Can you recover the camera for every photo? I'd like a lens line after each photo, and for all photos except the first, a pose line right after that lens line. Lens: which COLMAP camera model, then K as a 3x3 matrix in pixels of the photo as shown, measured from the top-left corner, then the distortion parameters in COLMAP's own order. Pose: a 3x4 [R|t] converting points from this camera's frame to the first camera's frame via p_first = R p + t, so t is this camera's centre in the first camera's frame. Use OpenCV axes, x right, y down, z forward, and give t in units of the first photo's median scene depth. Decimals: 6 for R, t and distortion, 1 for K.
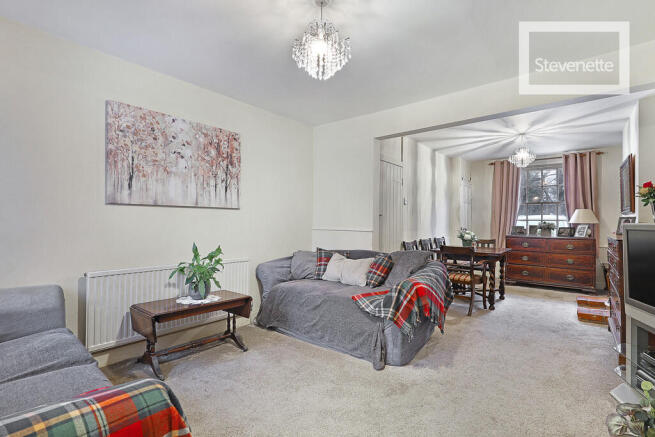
lens RADIAL K [[306.6, 0, 327.1], [0, 306.6, 217.6], [0, 0, 1]] dist [-0.001815, 0.000188]
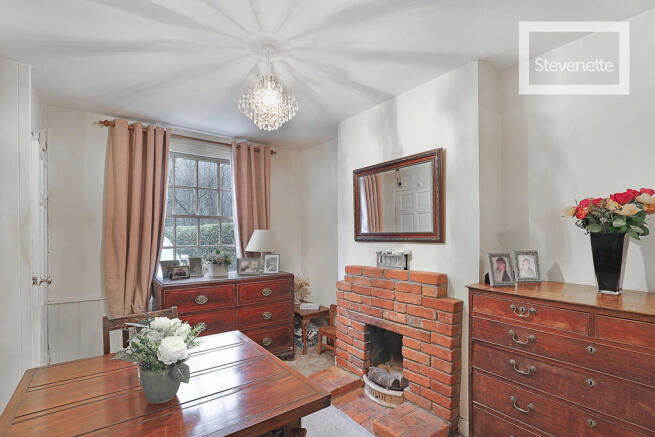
lens RADIAL K [[306.6, 0, 322.7], [0, 306.6, 233.9], [0, 0, 1]] dist [-0.001815, 0.000188]
pose [[0.230594, -0.002528, 0.973047, 0.209752], [0.002602, 0.999995, 0.001982, -0.019356], [-0.973047, 0.002075, 0.230600, 0.694995]]
